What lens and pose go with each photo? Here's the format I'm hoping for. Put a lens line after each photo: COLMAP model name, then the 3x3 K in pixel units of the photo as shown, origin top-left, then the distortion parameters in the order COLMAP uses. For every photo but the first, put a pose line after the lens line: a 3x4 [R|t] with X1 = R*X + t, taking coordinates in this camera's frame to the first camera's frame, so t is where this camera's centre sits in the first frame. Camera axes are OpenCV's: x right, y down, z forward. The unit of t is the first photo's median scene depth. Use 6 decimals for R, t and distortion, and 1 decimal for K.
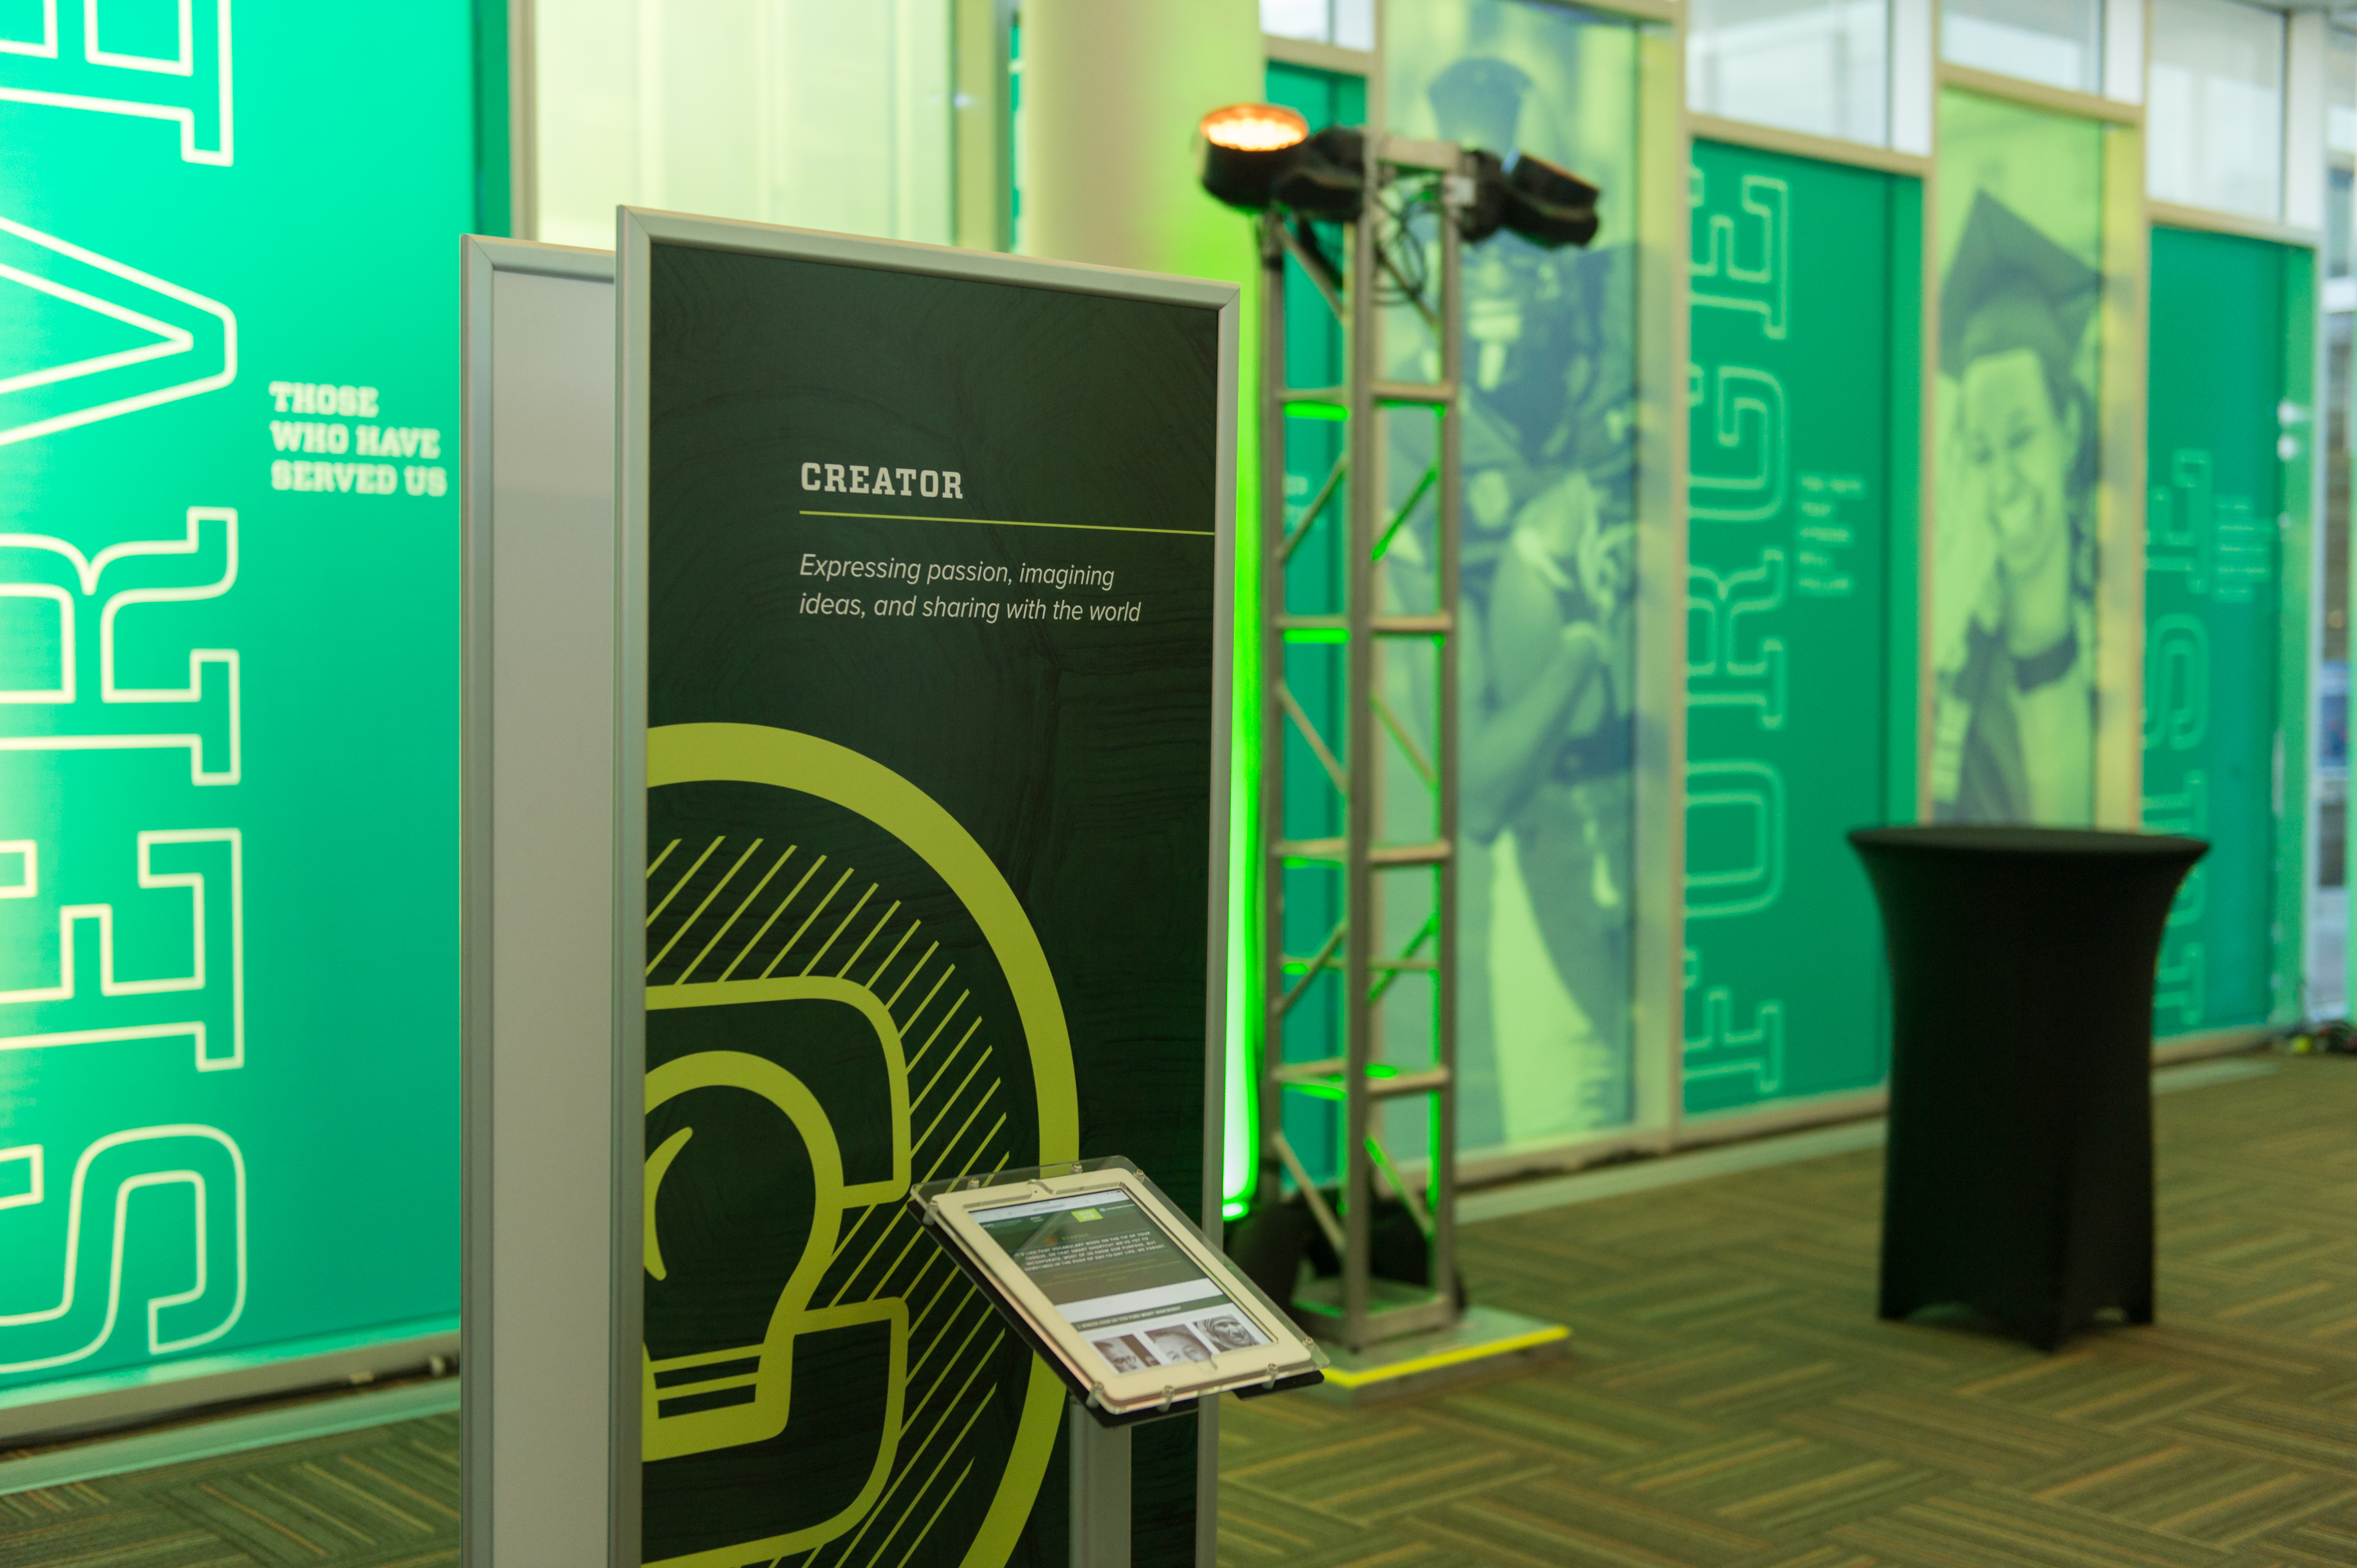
lens RADIAL K [[2942.8, 0, 1182.5], [0, 2942.8, 790.6], [0, 0, 1]] dist [0.036297, 0.000000]
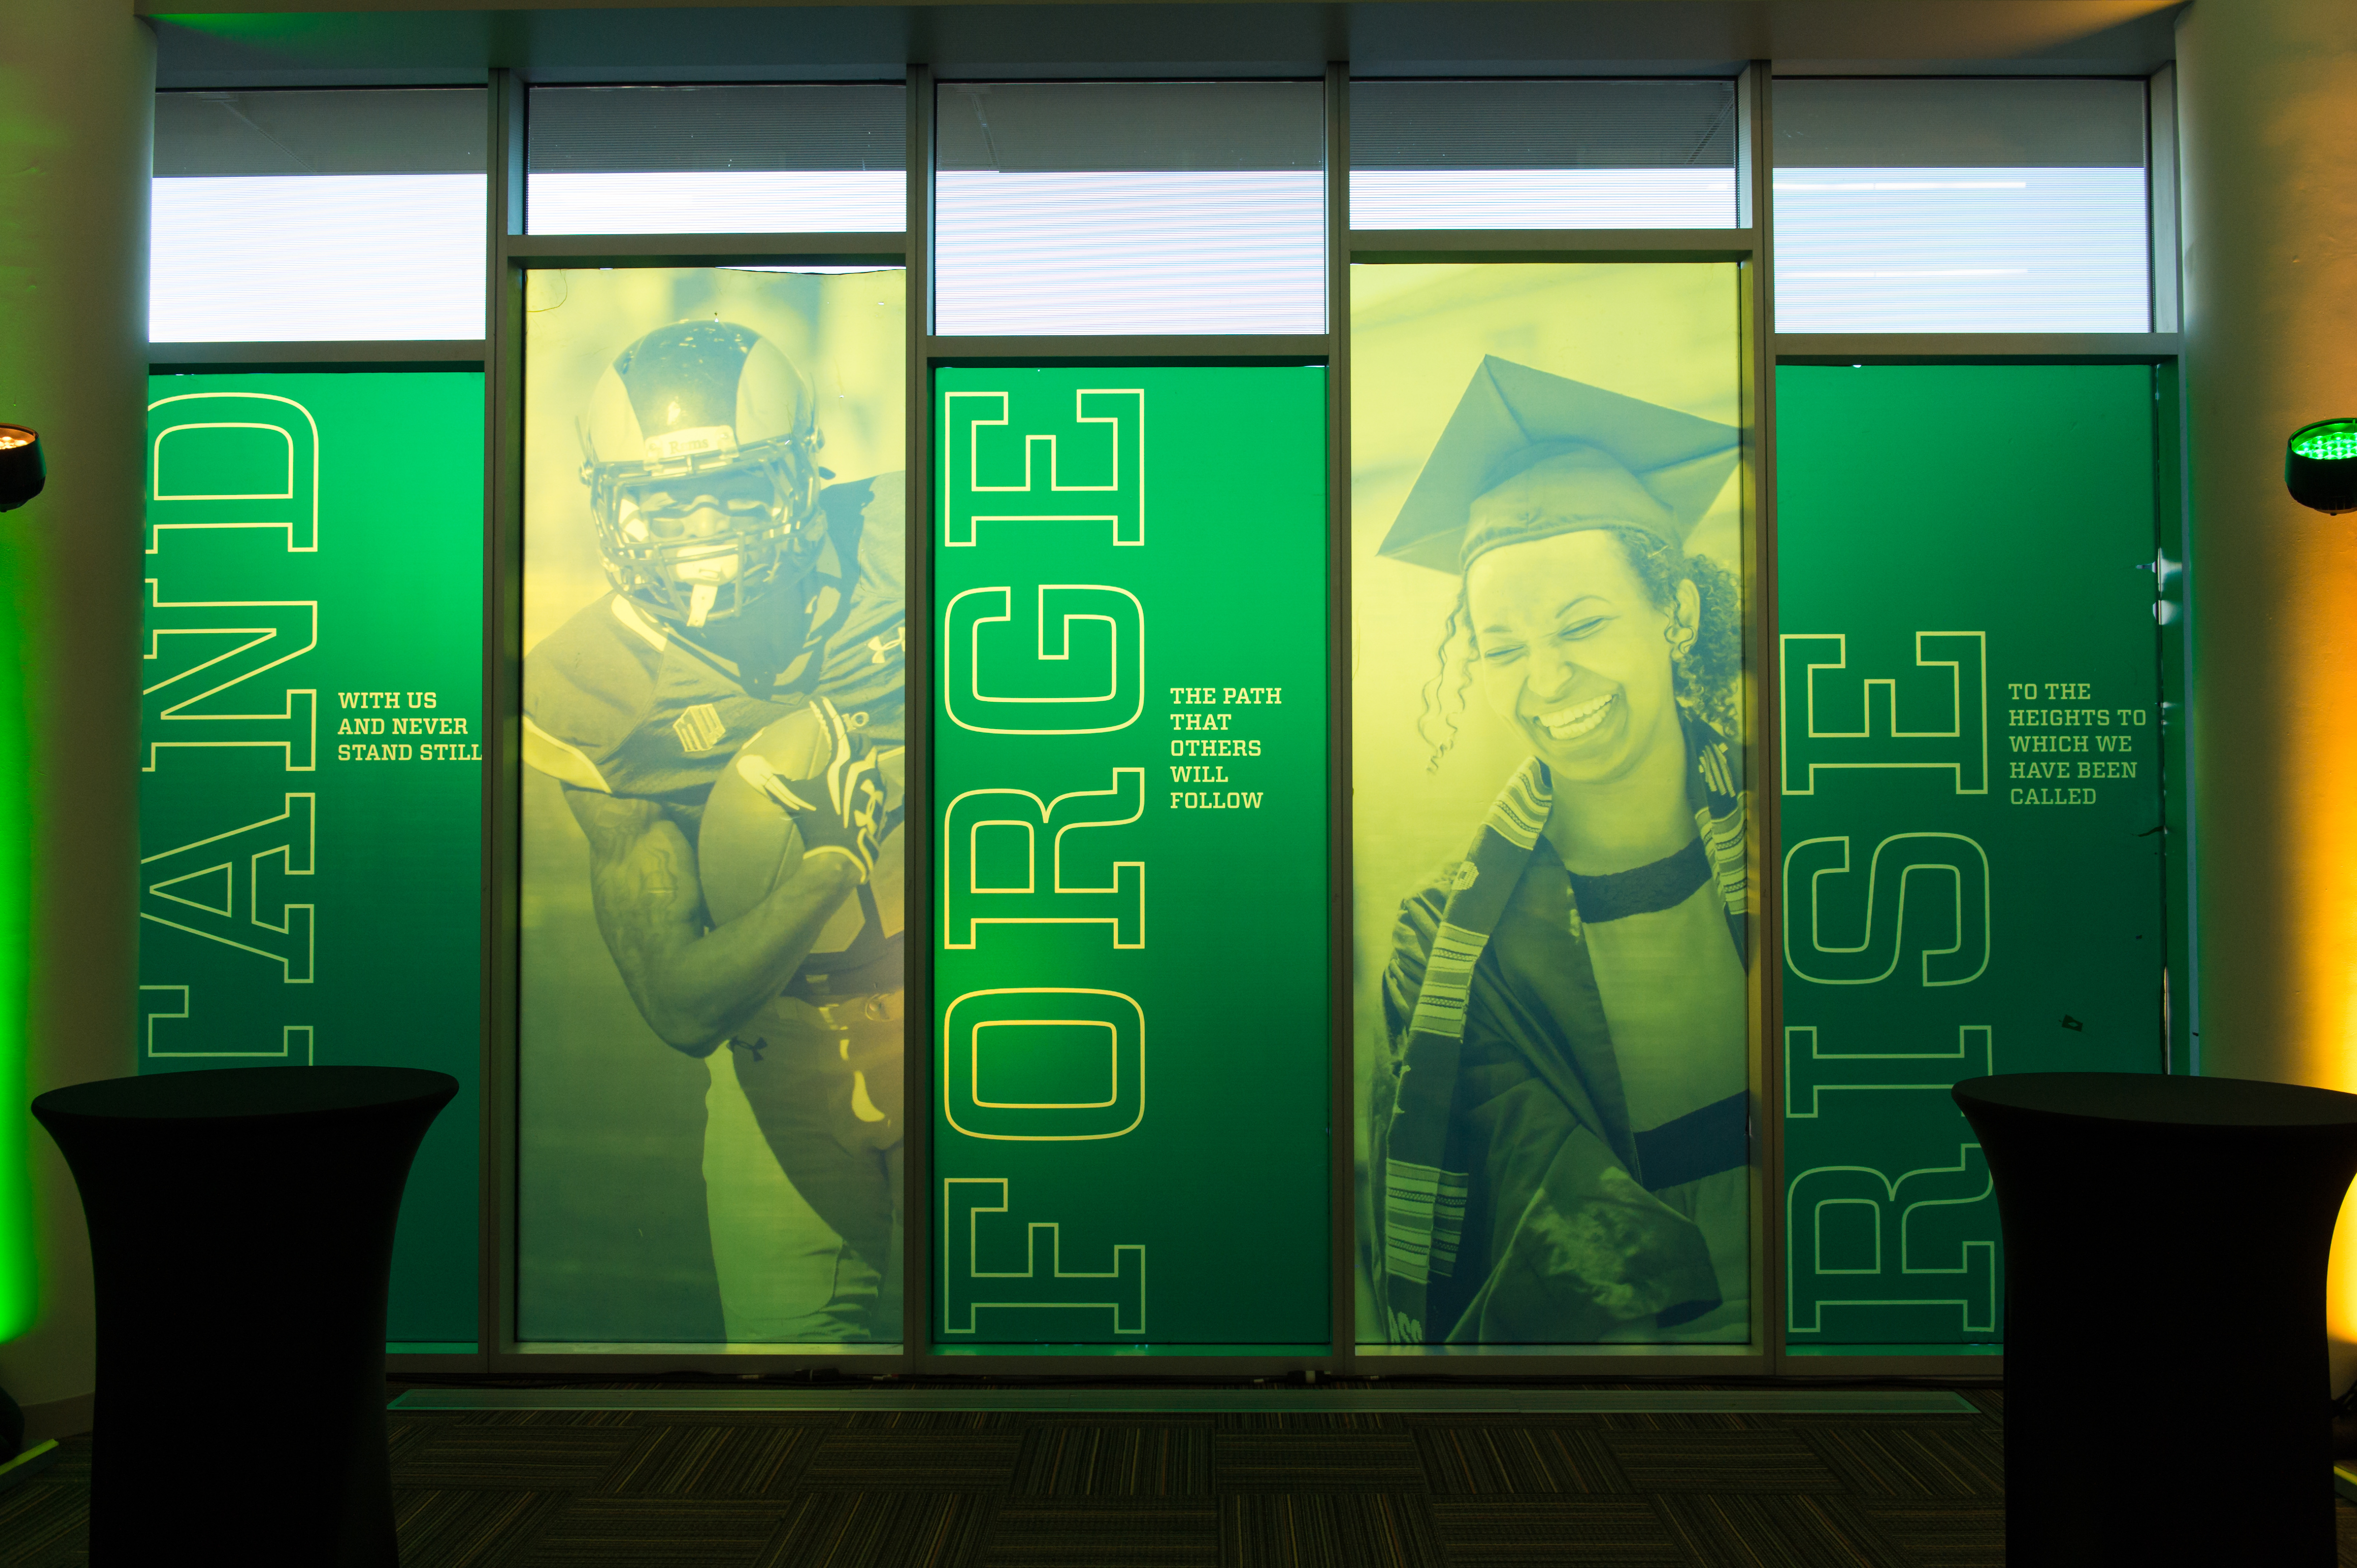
lens RADIAL K [[1839.2, 0, 1184.4], [0, 1839.2, 803.8], [0, 0, 1]] dist [-0.007258, -0.000175]
pose [[0.740449, -0.019686, -0.671825, 0.617248], [-0.030488, 0.997558, -0.062832, -0.032252], [0.671421, 0.067007, 0.738040, 0.570386]]
